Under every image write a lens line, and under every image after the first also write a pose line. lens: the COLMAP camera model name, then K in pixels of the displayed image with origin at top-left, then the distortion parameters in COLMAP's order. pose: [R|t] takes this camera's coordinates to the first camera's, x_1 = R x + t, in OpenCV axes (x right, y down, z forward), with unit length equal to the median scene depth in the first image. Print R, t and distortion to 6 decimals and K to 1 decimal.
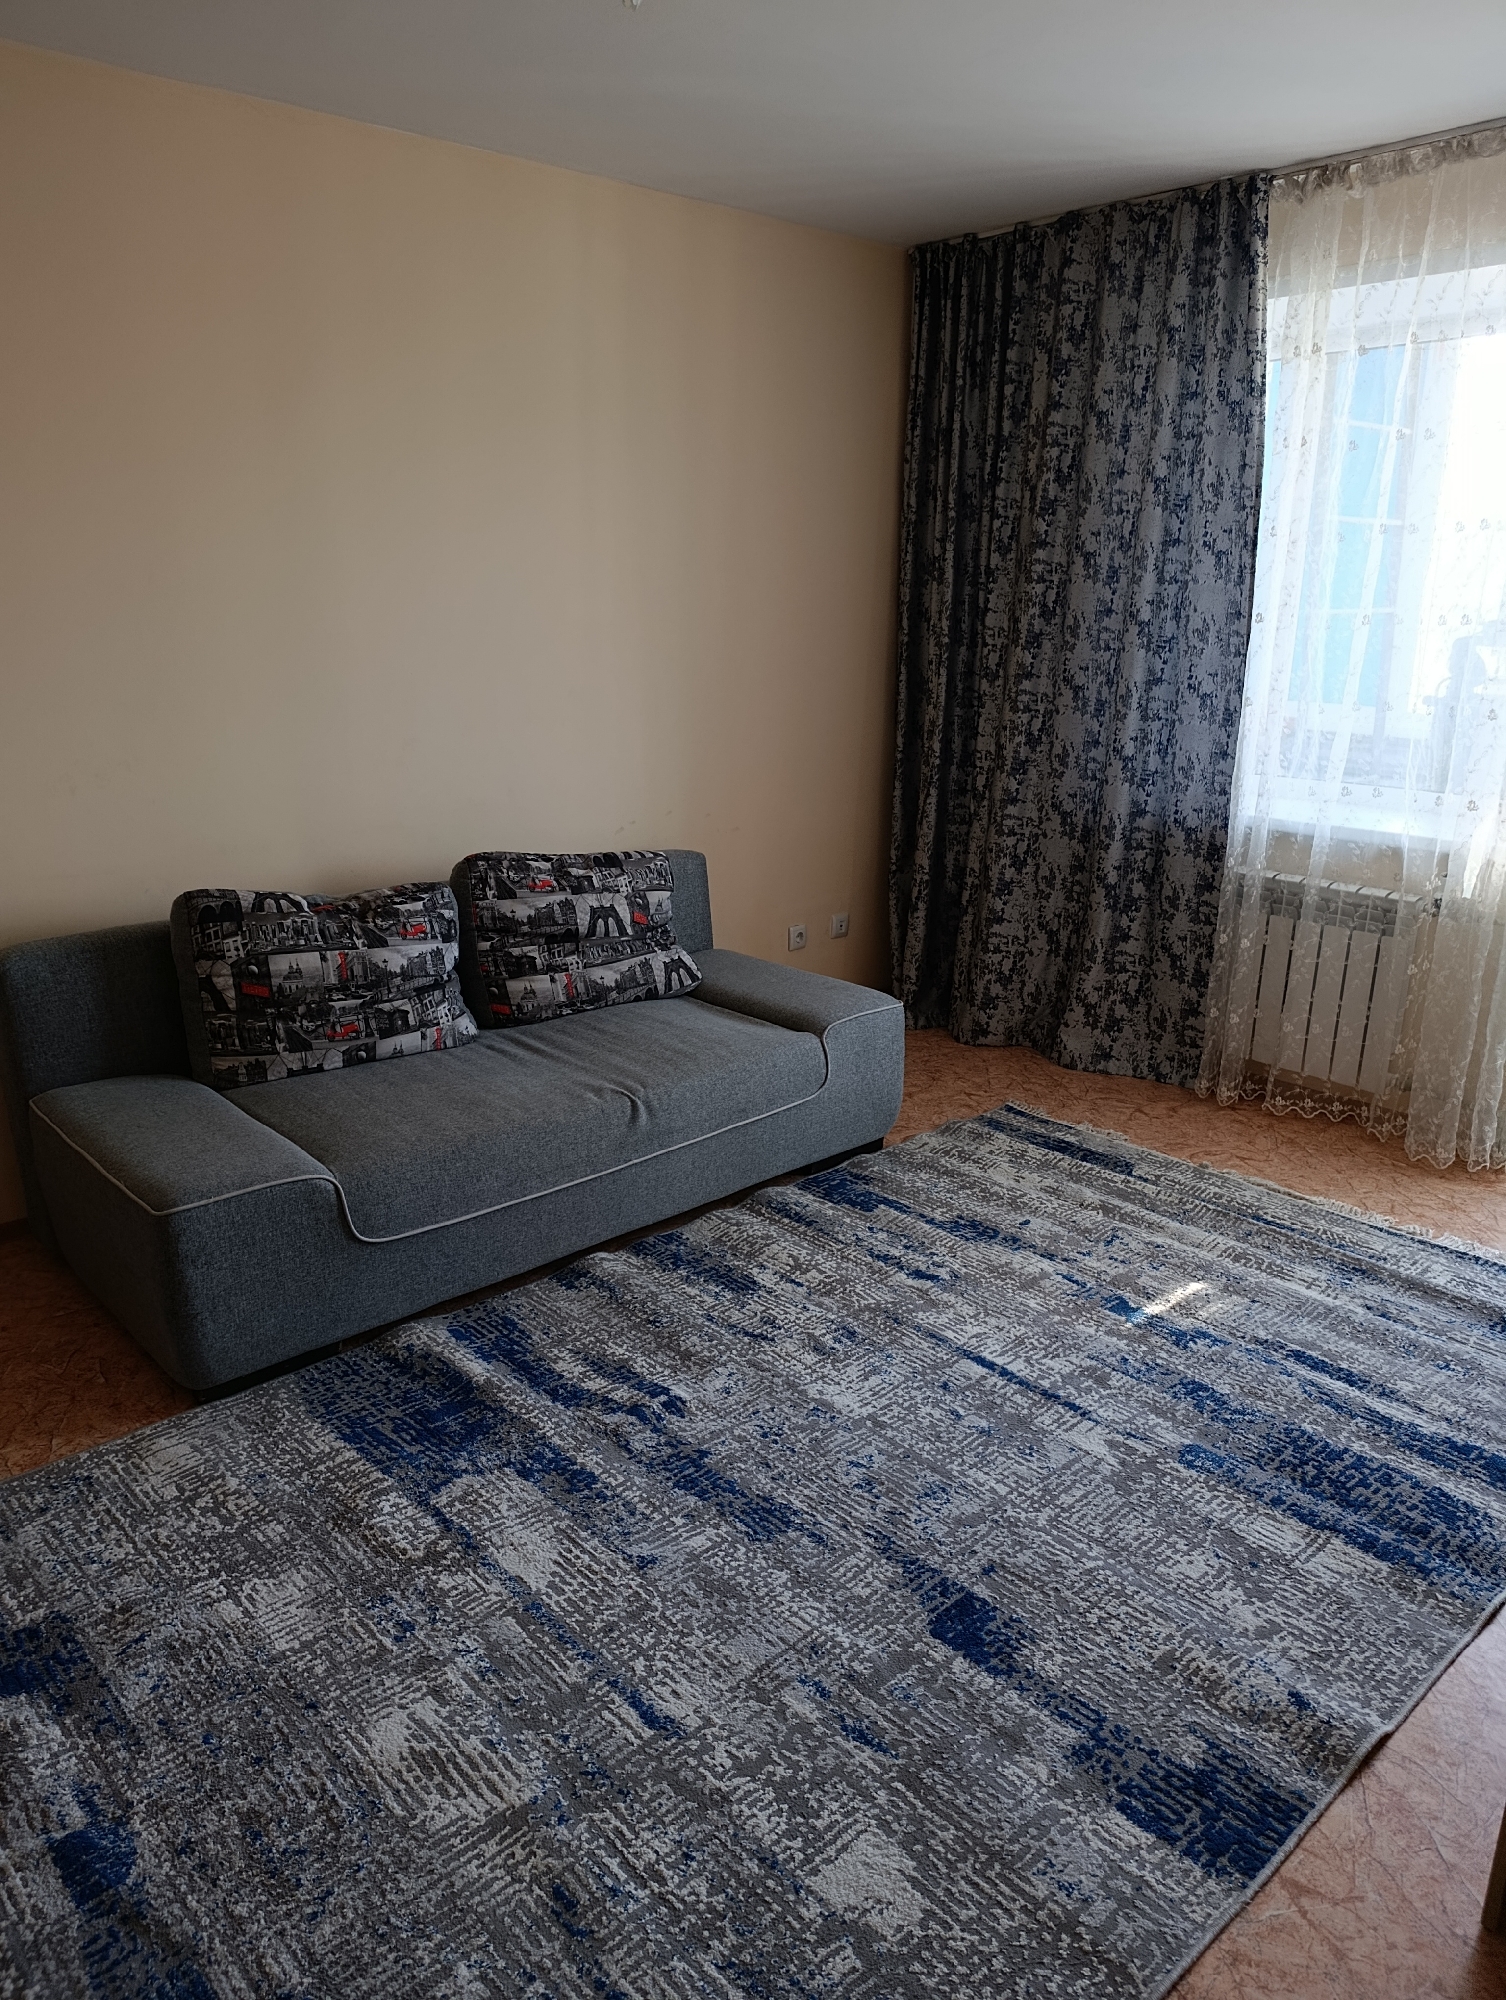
lens RADIAL K [[1382.8, 0, 746.6], [0, 1382.8, 958.6], [0, 0, 1]] dist [0.033362, -0.041998]
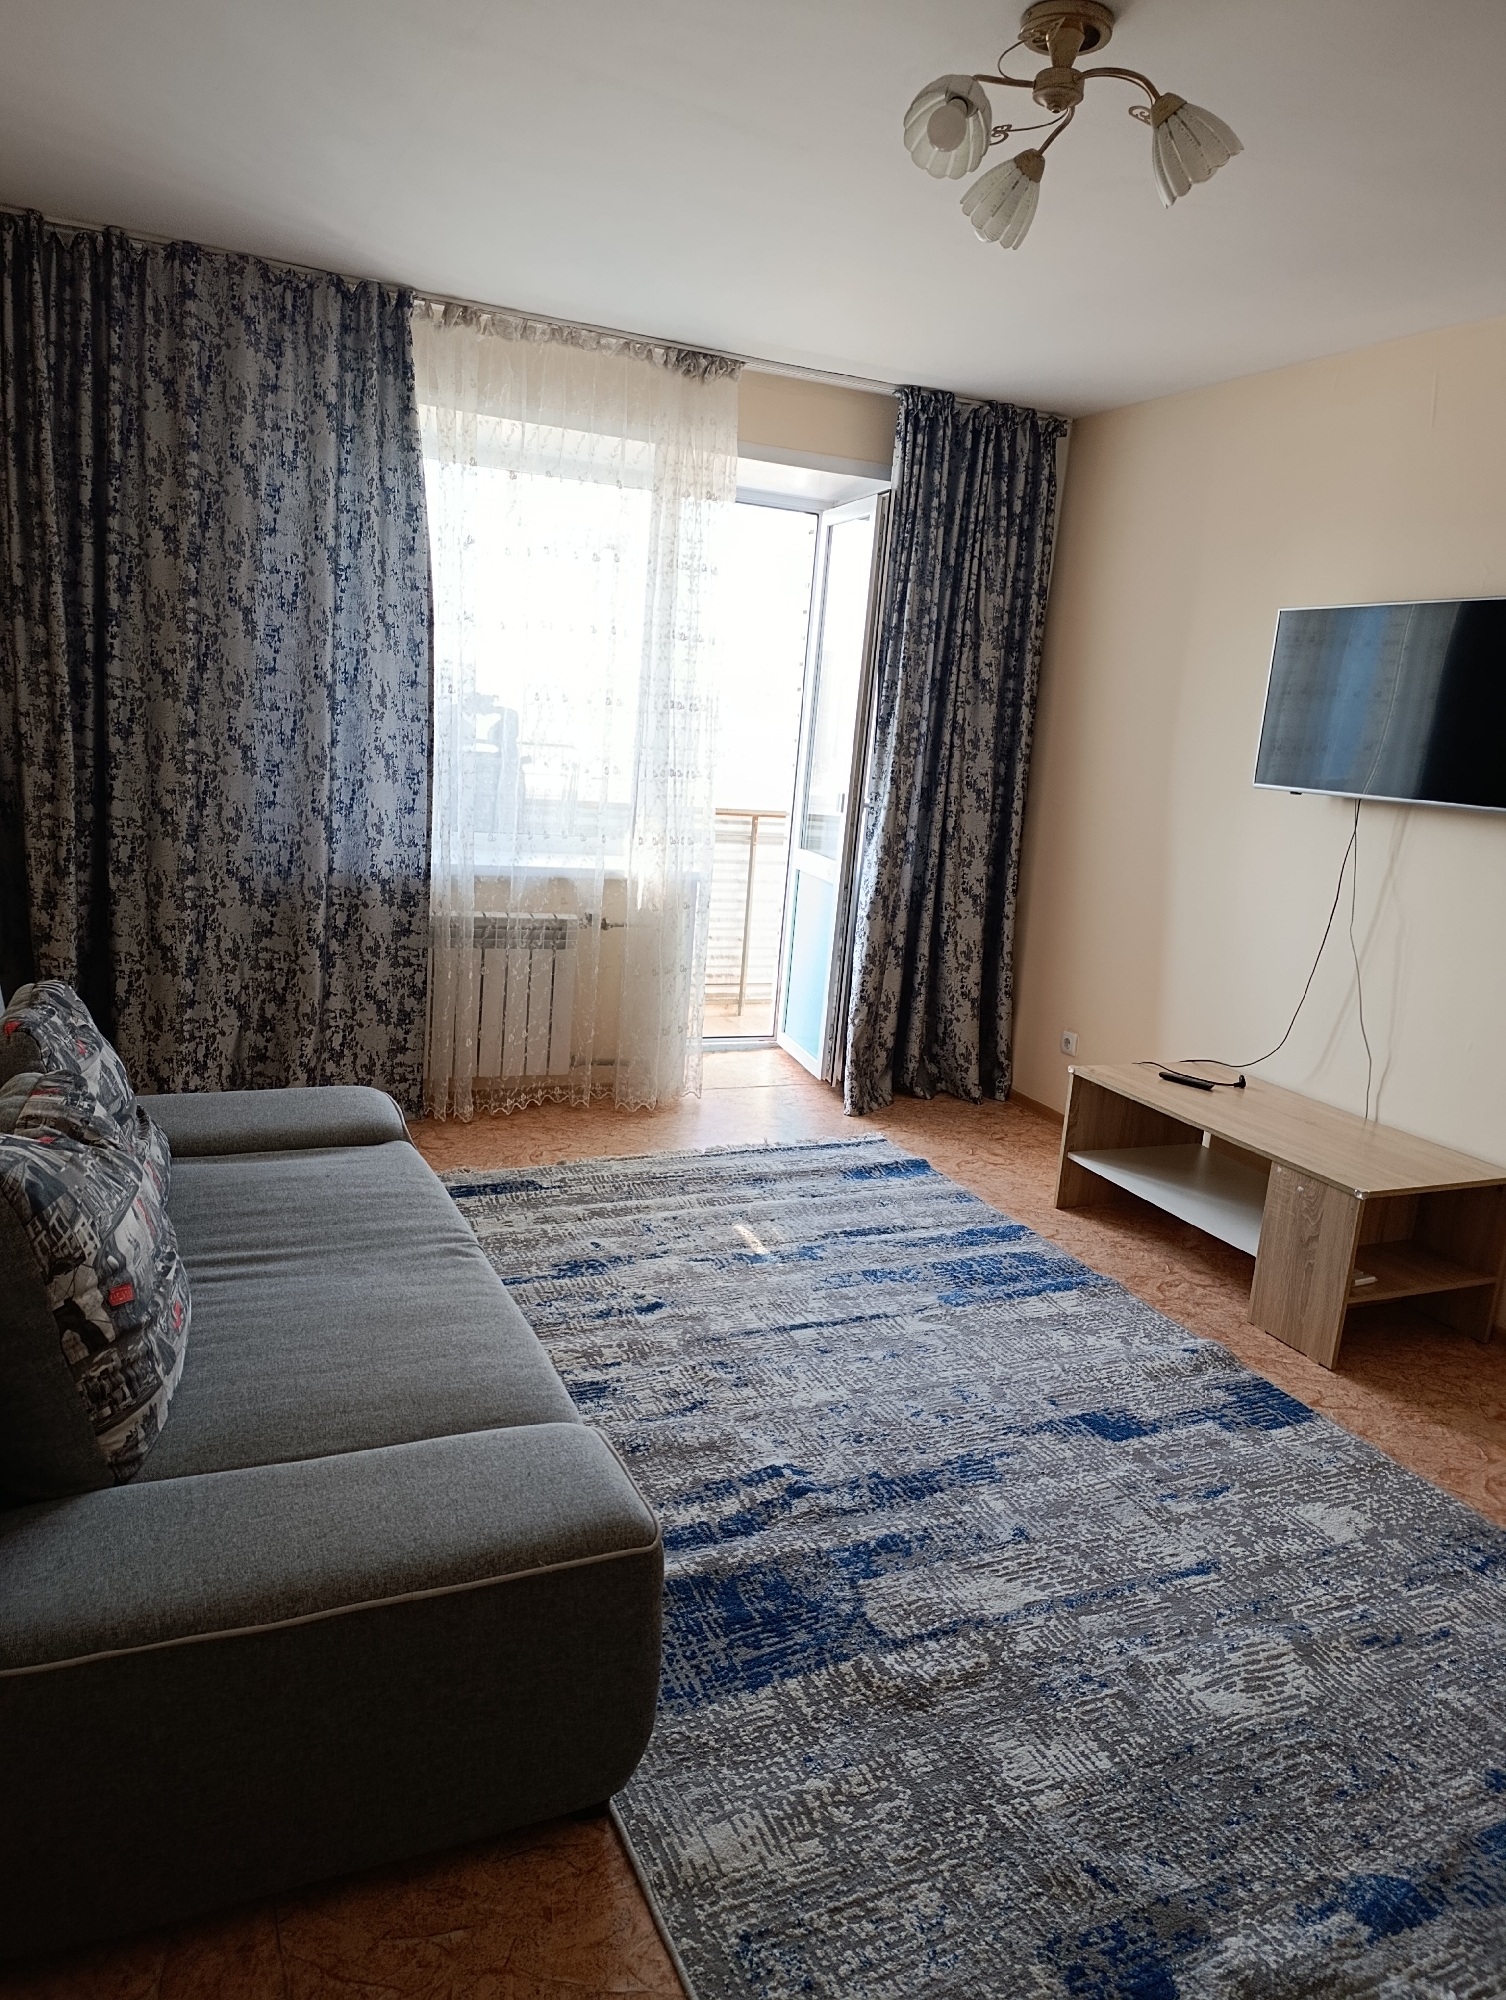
lens RADIAL K [[1353.4, 0, 741.3], [0, 1353.4, 973.3], [0, 0, 1]] dist [0.008208, -0.023499]
pose [[0.312112, -0.163798, 0.935819, -0.903325], [0.167628, 0.979066, 0.115461, -0.152979], [-0.935140, 0.120833, 0.333035, 0.635120]]
